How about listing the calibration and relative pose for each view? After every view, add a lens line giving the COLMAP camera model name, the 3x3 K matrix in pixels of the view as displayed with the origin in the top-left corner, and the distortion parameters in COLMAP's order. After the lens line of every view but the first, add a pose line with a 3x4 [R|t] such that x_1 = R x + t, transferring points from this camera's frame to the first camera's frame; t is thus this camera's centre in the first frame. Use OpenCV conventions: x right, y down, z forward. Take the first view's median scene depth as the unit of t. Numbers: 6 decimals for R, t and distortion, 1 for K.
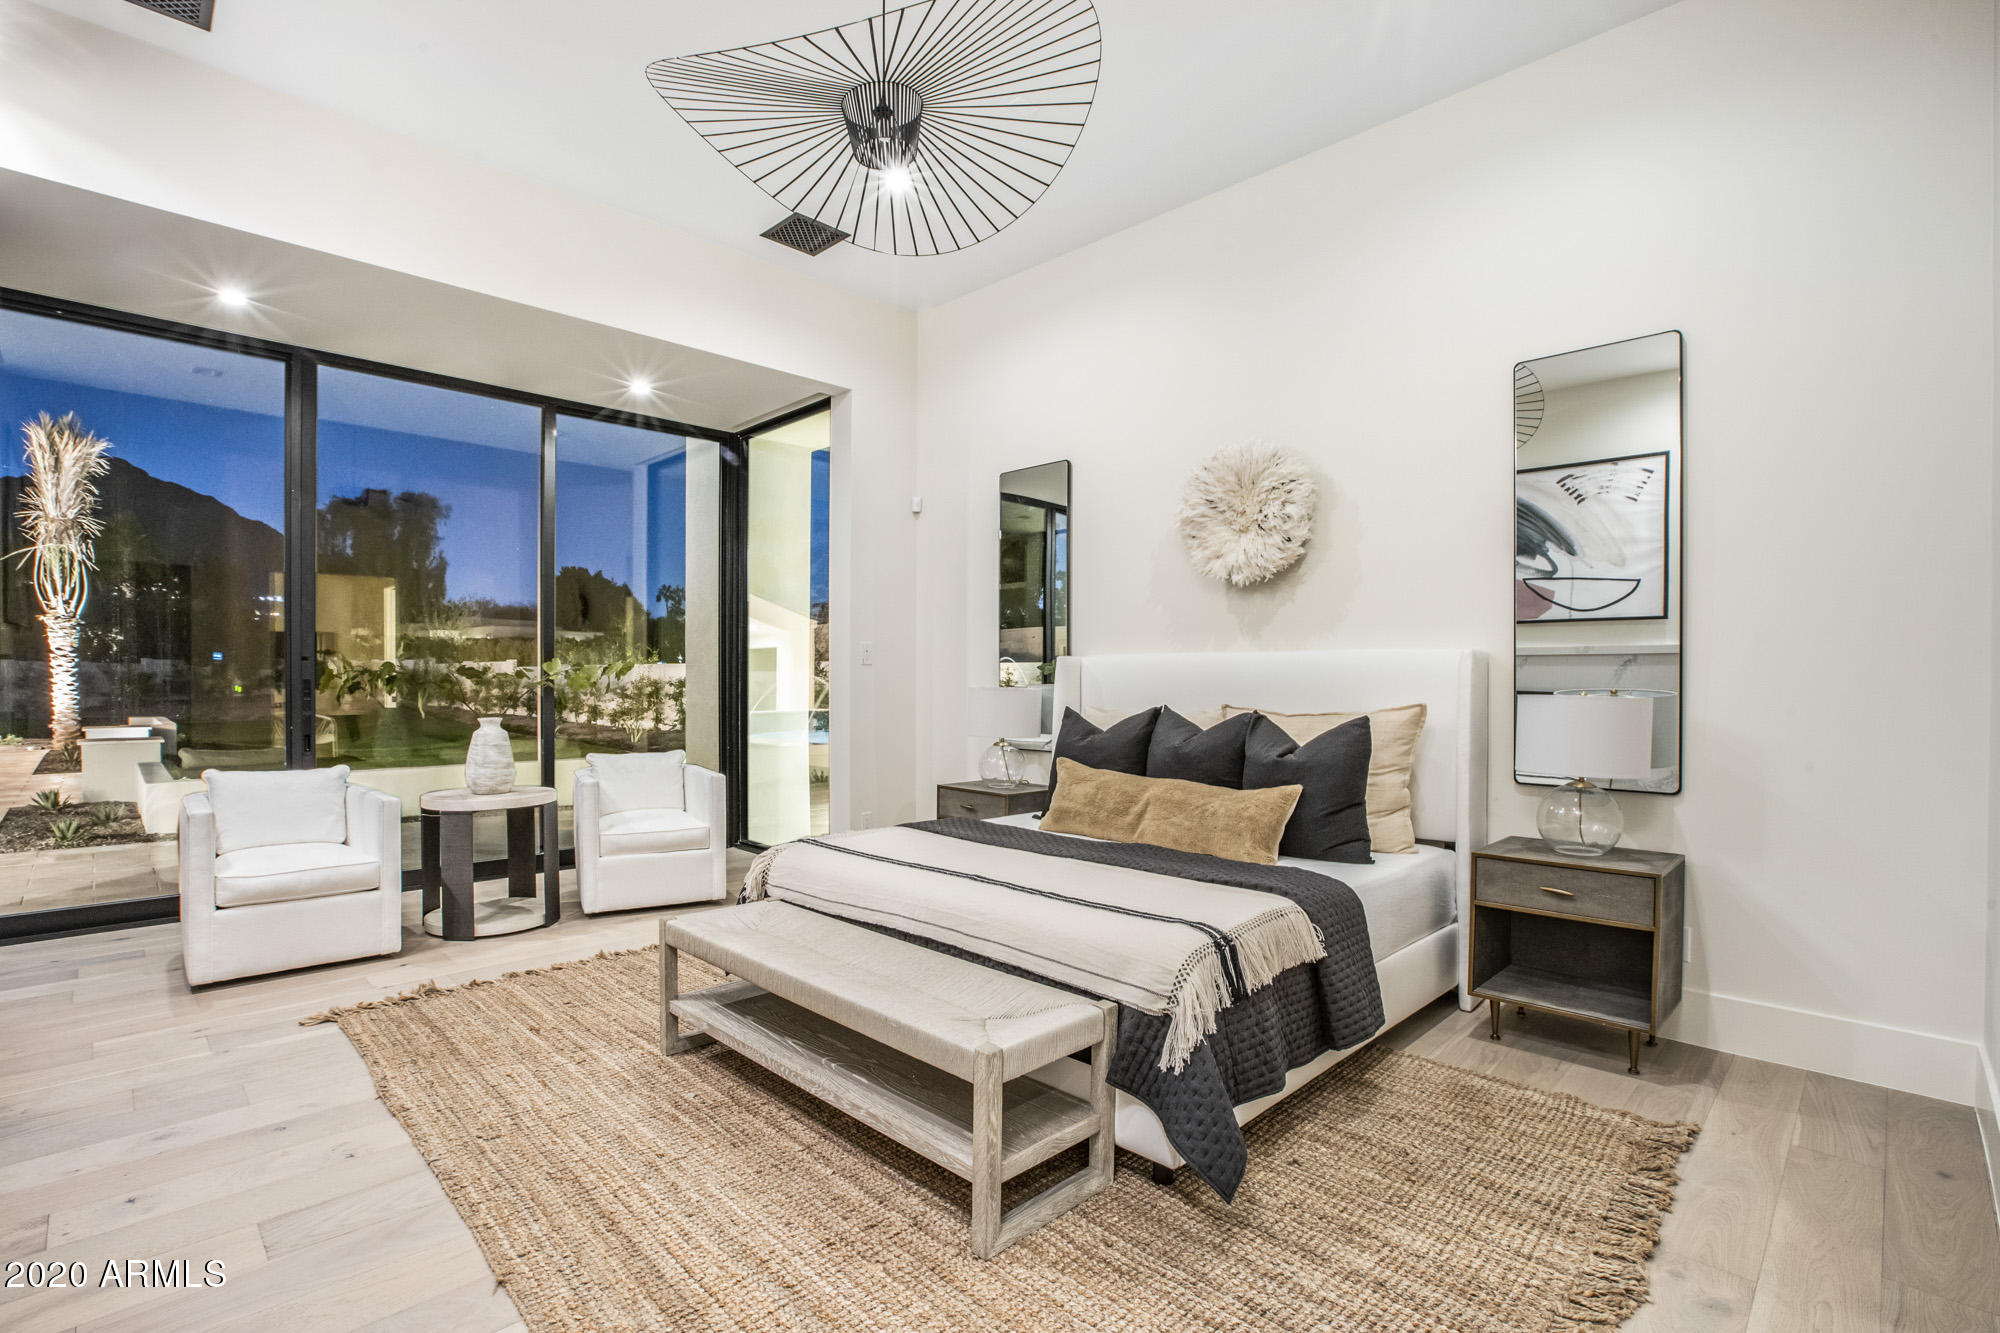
lens RADIAL K [[921.8, 0, 1001.1], [0, 921.8, 673.4], [0, 0, 1]] dist [0.000068, -0.000030]
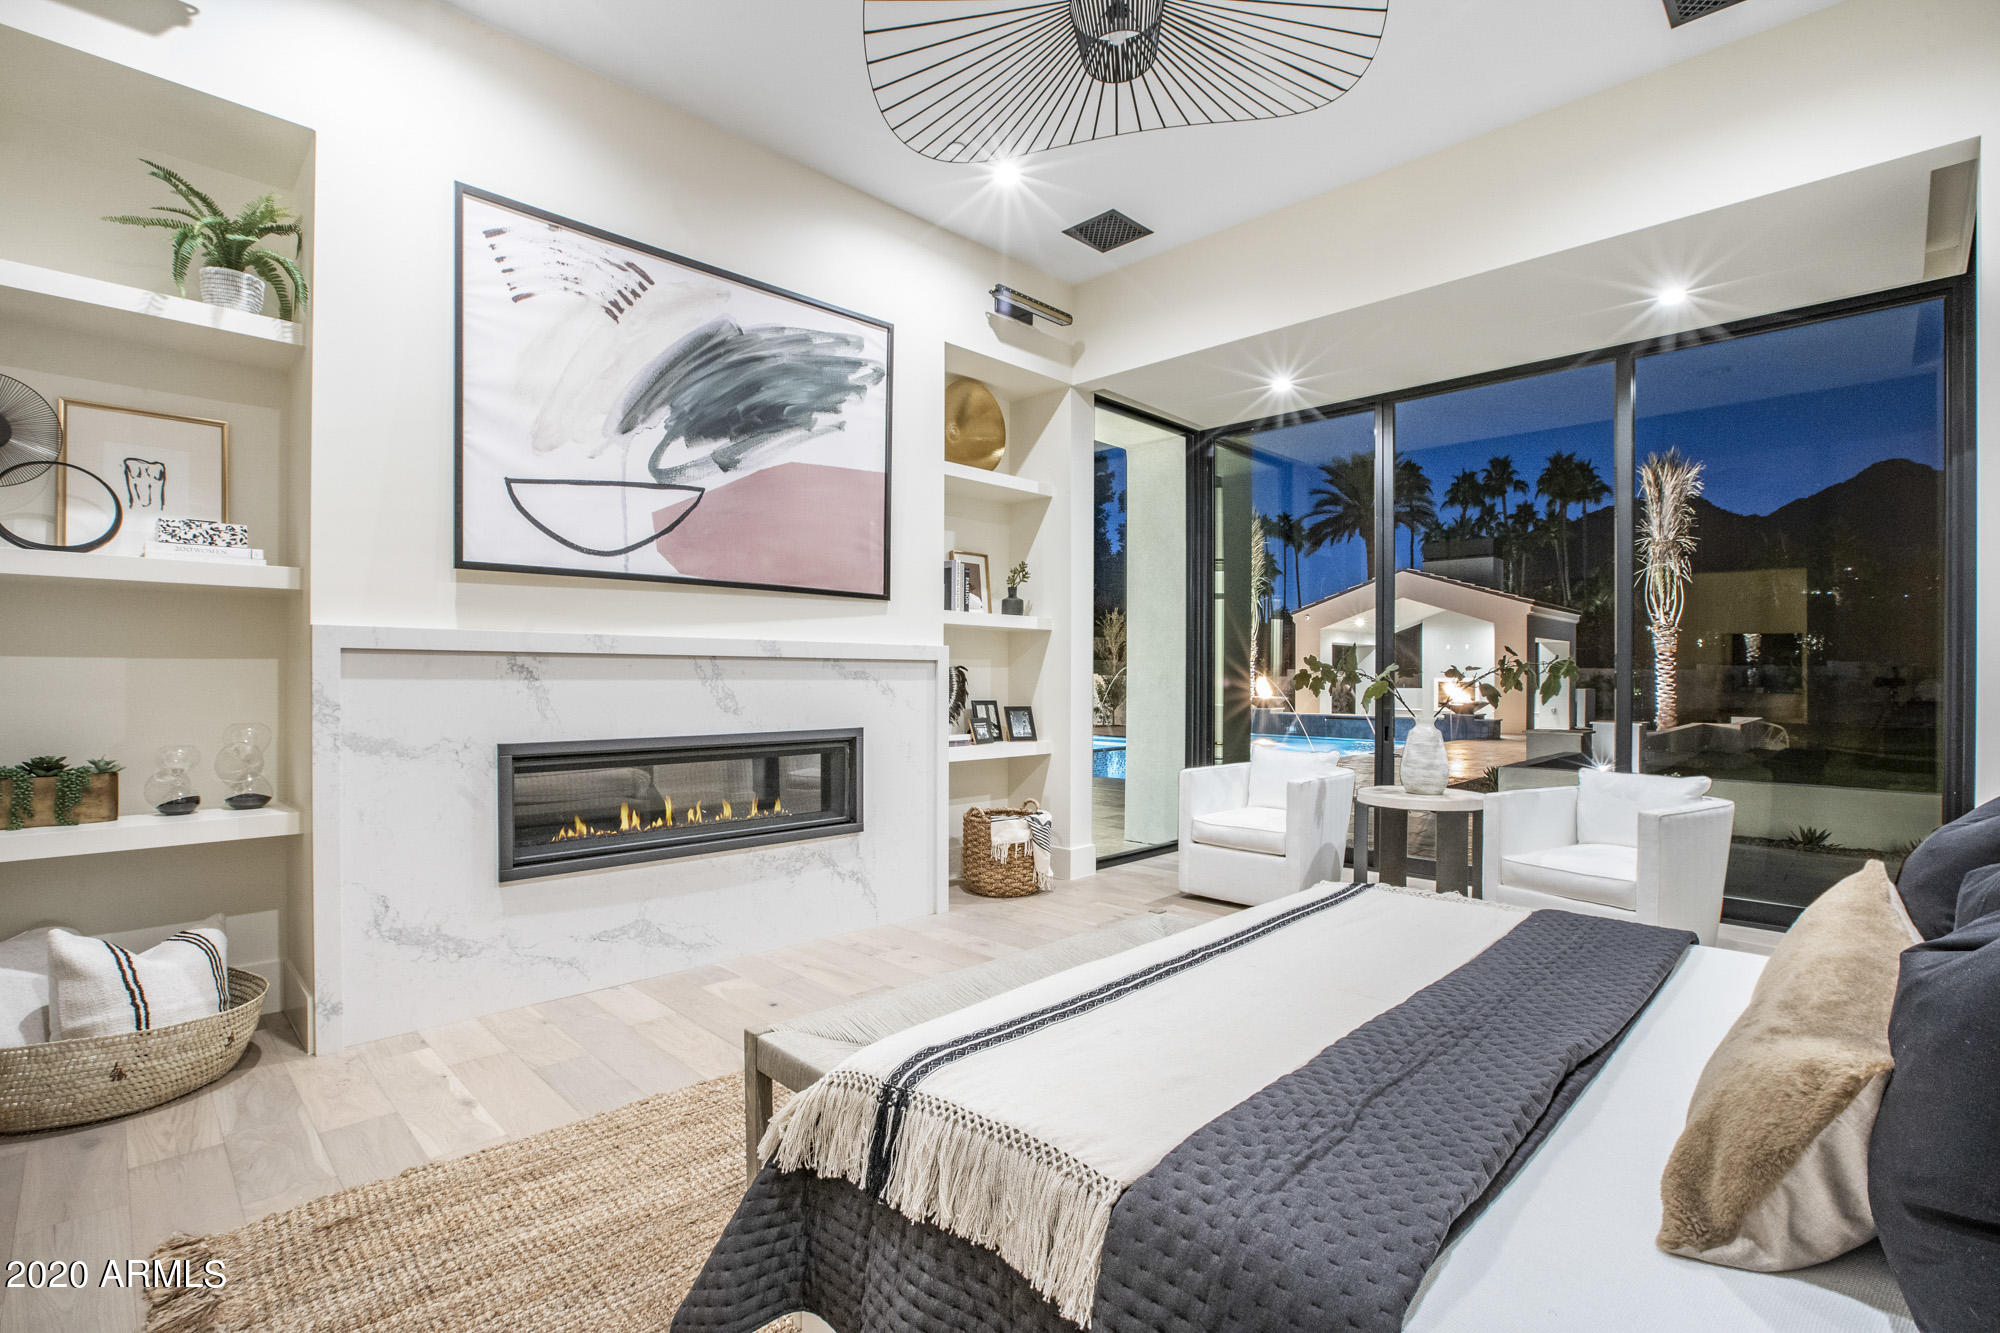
lens RADIAL K [[921.8, 0, 1001.1], [0, 921.8, 667.8], [0, 0, 1]] dist [0.000068, -0.000030]
pose [[0.000301, -0.002939, -0.999996, 0.134574], [-0.005525, 0.999980, -0.002940, -0.001341], [0.999985, 0.005526, 0.000285, 0.170542]]
